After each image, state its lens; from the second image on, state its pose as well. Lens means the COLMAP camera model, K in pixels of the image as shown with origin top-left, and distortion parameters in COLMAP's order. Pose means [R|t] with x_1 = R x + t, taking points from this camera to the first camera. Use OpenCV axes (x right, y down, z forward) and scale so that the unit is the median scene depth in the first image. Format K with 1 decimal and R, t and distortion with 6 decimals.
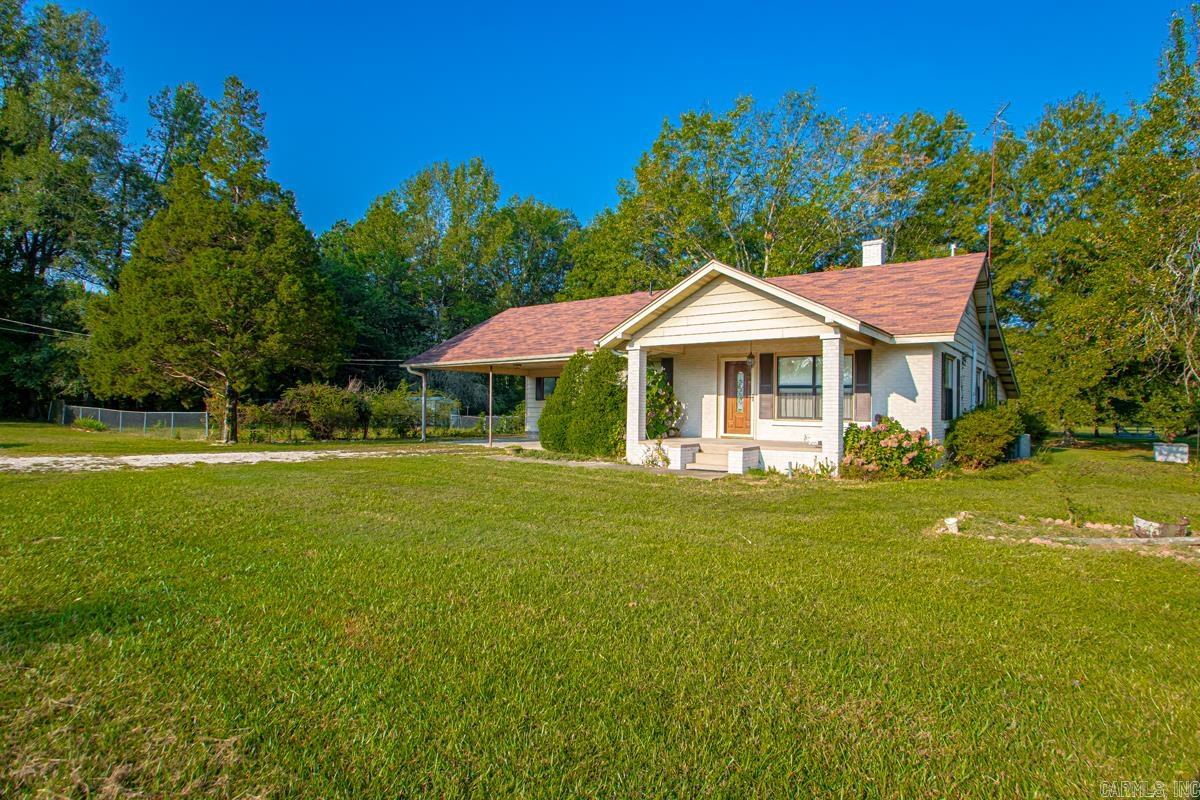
lens RADIAL K [[649.5, 0, 600.0], [0, 649.5, 400.0], [0, 0, 1]] dist [0.000169, 0.000166]
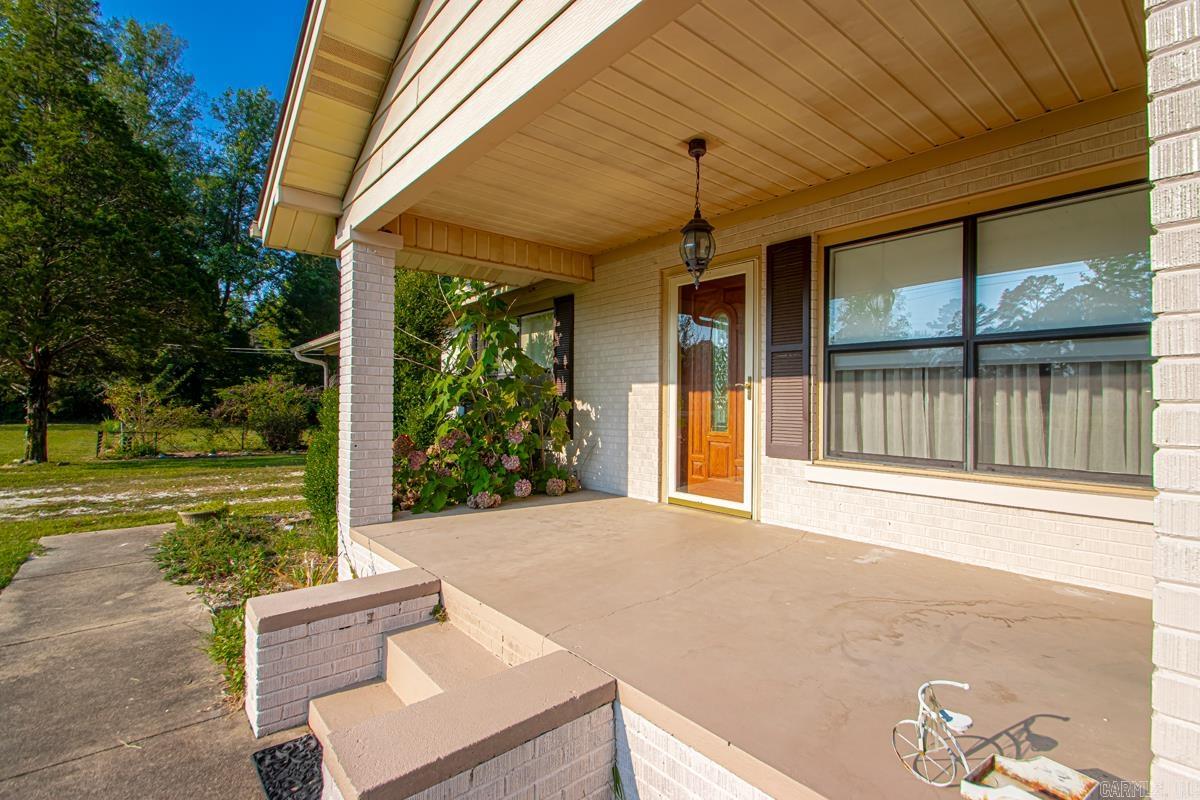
lens RADIAL K [[555.3, 0, 607.3], [0, 555.3, 401.3], [0, 0, 1]] dist [0.017923, -0.022246]
pose [[0.974938, -0.002977, -0.222458, 0.232837], [0.003742, 0.999988, 0.003018, 0.001522], [0.222446, -0.003775, 0.974938, 0.734395]]
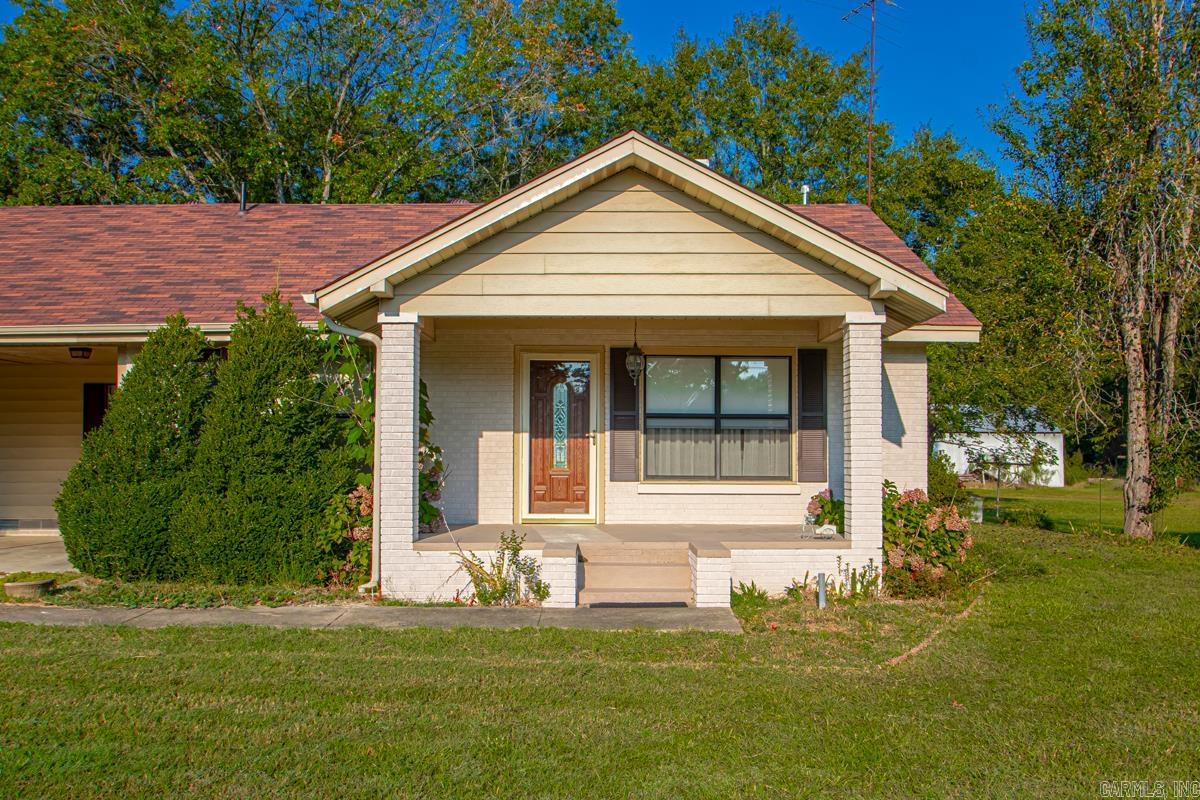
lens RADIAL K [[1076.0, 0, 599.2], [0, 1076.0, 417.8], [0, 0, 1]] dist [-0.089387, 0.000529]
pose [[0.790994, 0.008765, 0.611761, -0.256801], [0.000673, 0.999884, -0.015196, -0.006141], [-0.611823, 0.012432, 0.790897, 0.372603]]
